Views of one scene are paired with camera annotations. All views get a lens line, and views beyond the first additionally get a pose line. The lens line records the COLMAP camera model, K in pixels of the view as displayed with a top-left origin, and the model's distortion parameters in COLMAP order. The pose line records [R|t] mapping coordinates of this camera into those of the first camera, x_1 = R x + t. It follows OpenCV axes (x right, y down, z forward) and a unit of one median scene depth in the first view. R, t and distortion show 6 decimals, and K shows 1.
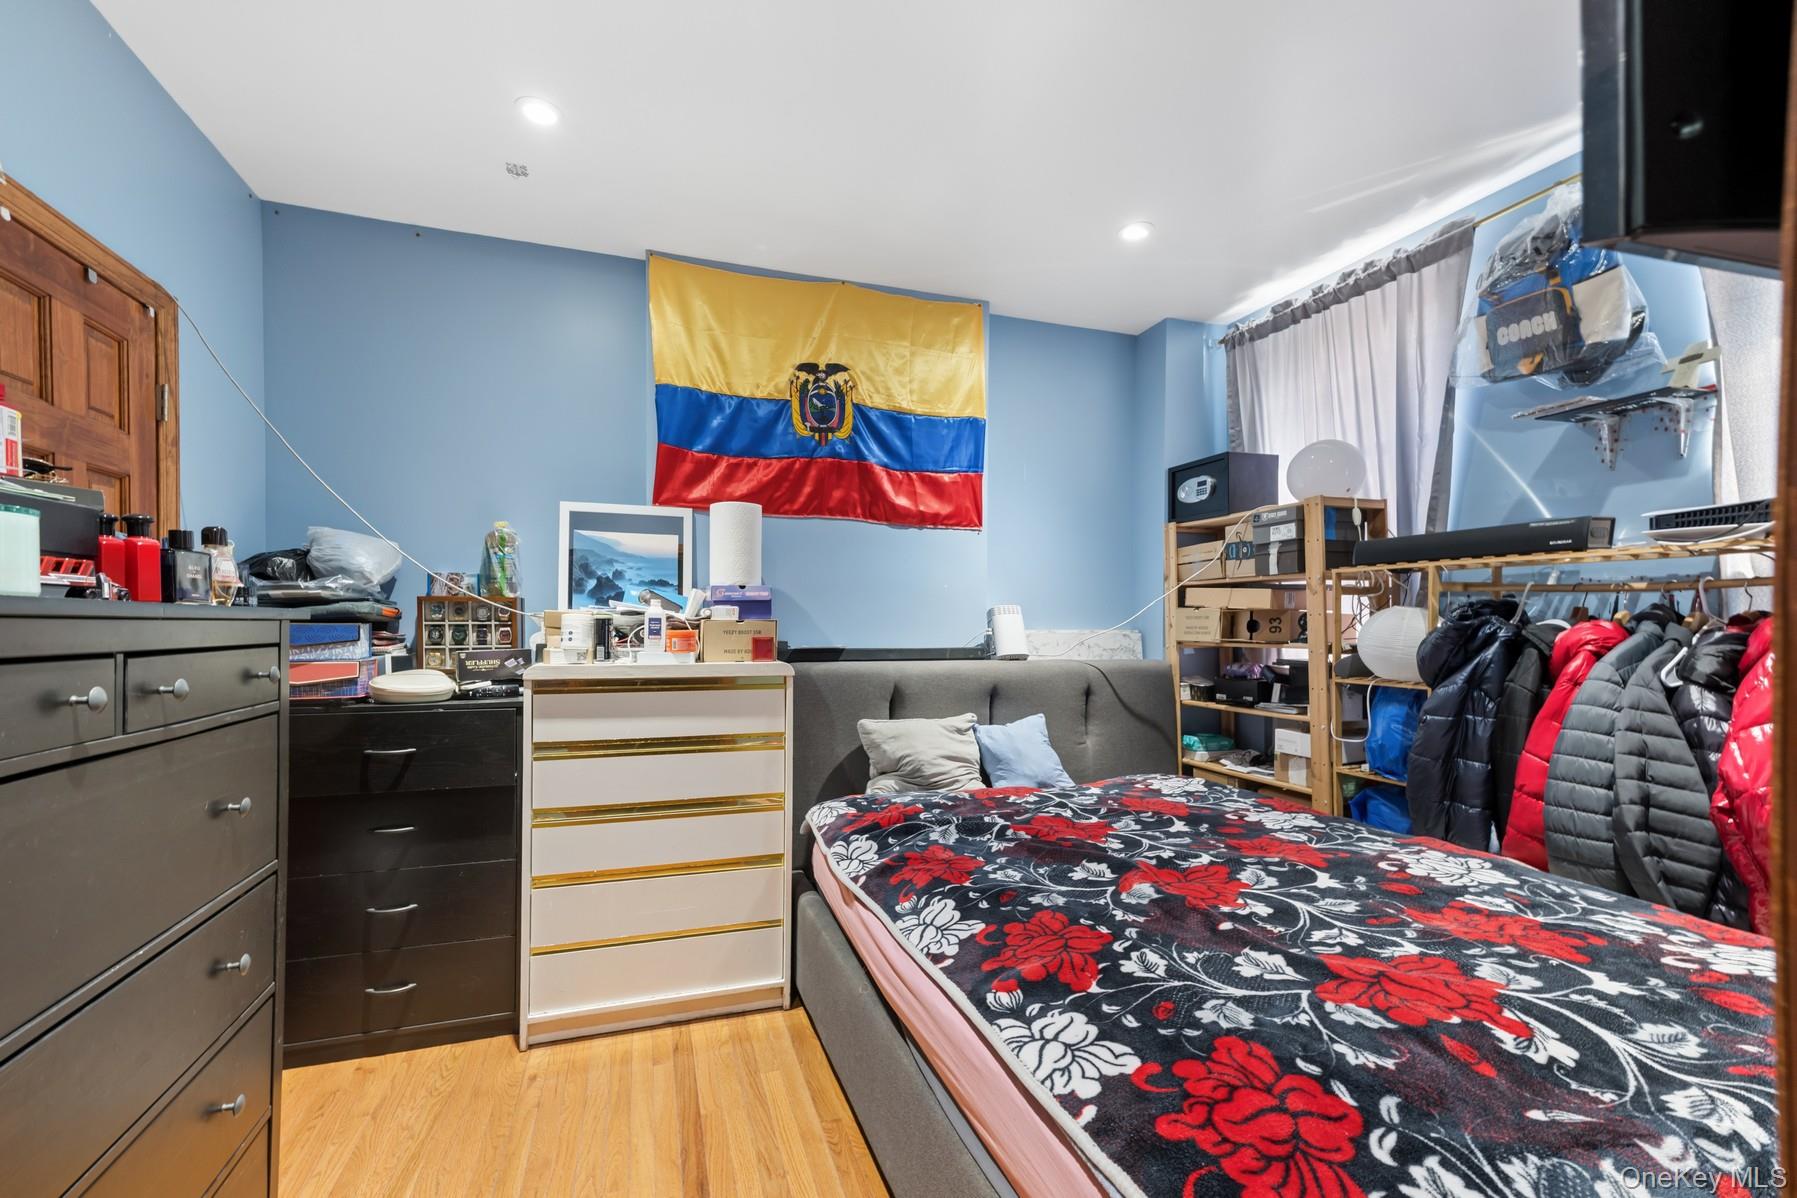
lens RADIAL K [[773.0, 0, 896.8], [0, 773.0, 614.0], [0, 0, 1]] dist [0.031885, 0.000038]
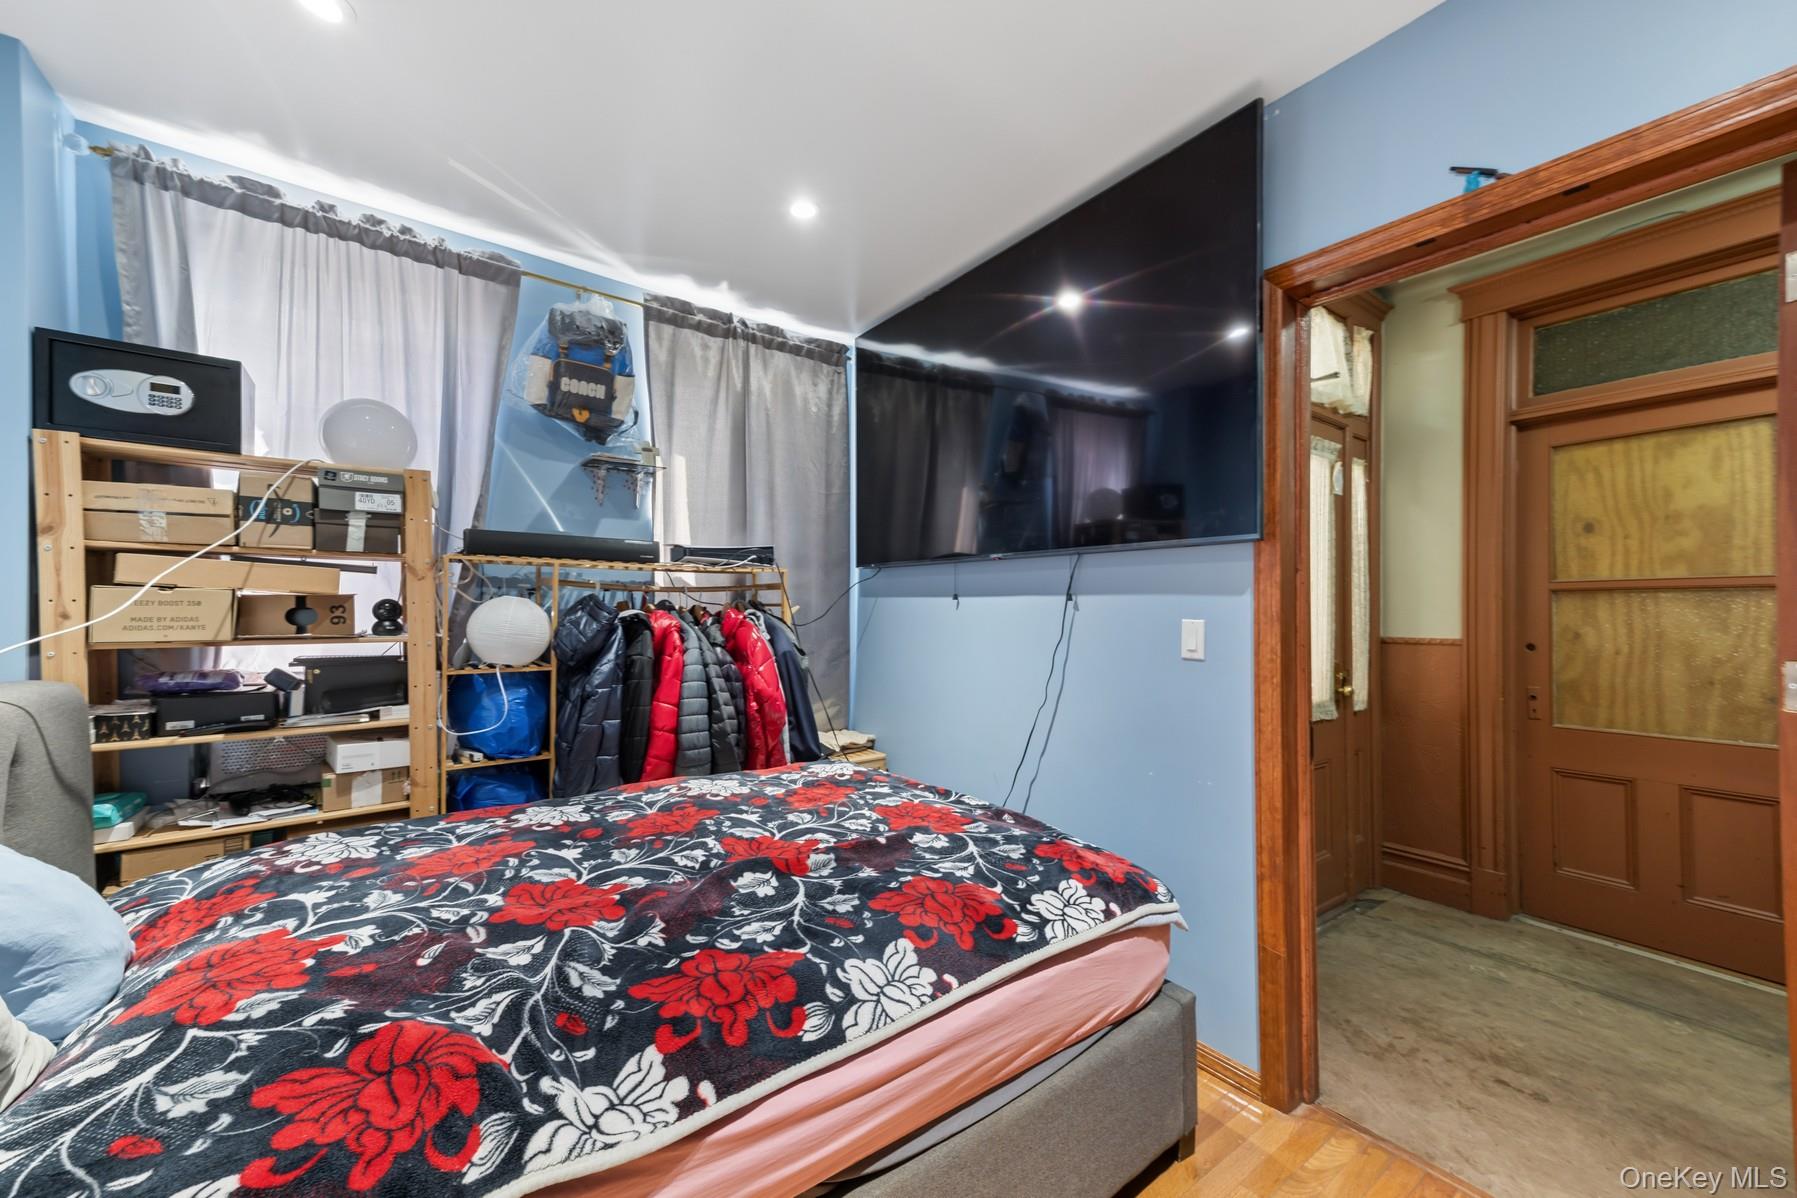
lens RADIAL K [[696.9, 0, 898.5], [0, 696.9, 599.0], [0, 0, 1]] dist [0.019971, 0.000078]
pose [[-0.316765, 0.010831, 0.948442, -0.513040], [-0.017603, 0.999695, -0.017295, 0.001032], [-0.948341, -0.022174, -0.316478, 0.942939]]
